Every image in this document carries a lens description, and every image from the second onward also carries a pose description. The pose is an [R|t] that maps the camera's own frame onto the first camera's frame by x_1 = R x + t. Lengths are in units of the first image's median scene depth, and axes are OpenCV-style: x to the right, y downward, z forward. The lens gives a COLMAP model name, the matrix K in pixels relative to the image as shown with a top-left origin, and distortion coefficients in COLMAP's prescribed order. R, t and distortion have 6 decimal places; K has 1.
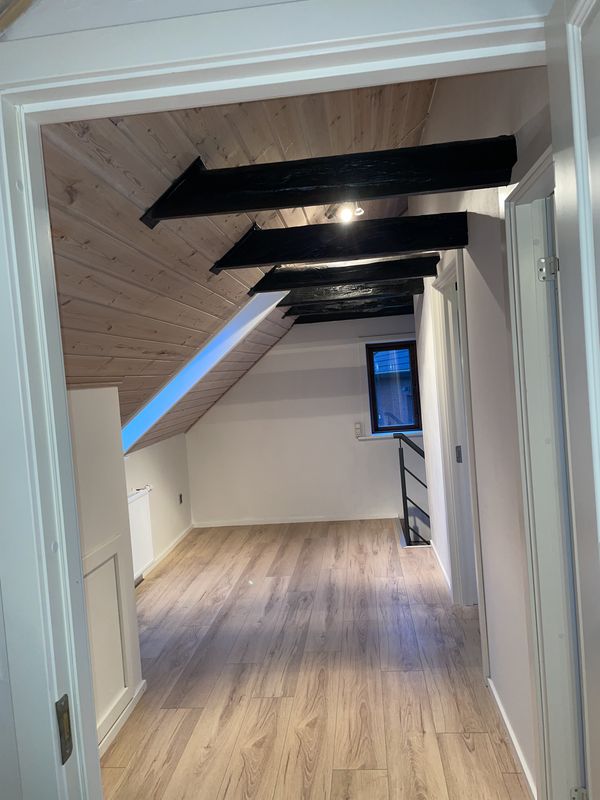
lens RADIAL K [[601.8, 0, 300.0], [0, 601.8, 400.0], [0, 0, 1]] dist [0.098985, -0.122480]
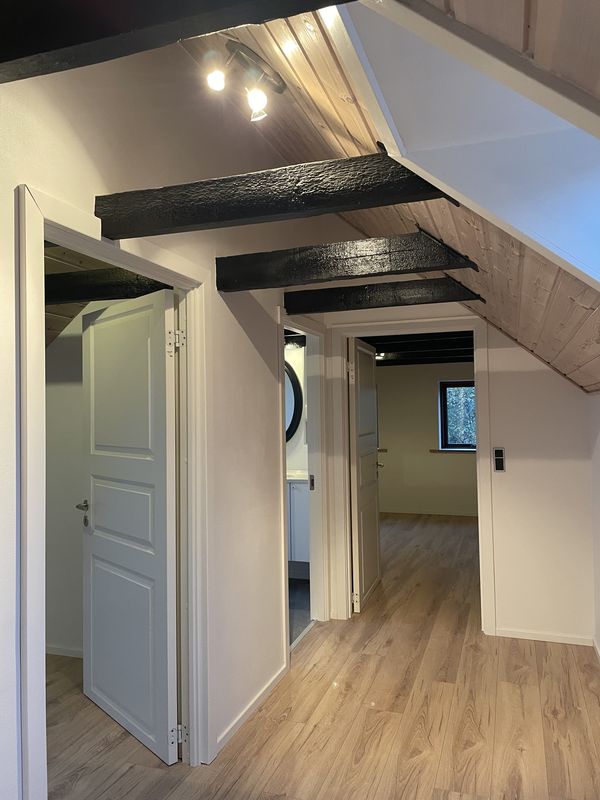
lens RADIAL K [[601.8, 0, 300.0], [0, 601.8, 400.0], [0, 0, 1]] dist [0.098985, -0.122480]
pose [[-0.968703, 0.096440, 0.228724, -0.082298], [0.100258, 0.994948, 0.005104, -0.056607], [-0.227076, 0.027876, -0.973478, 2.041327]]
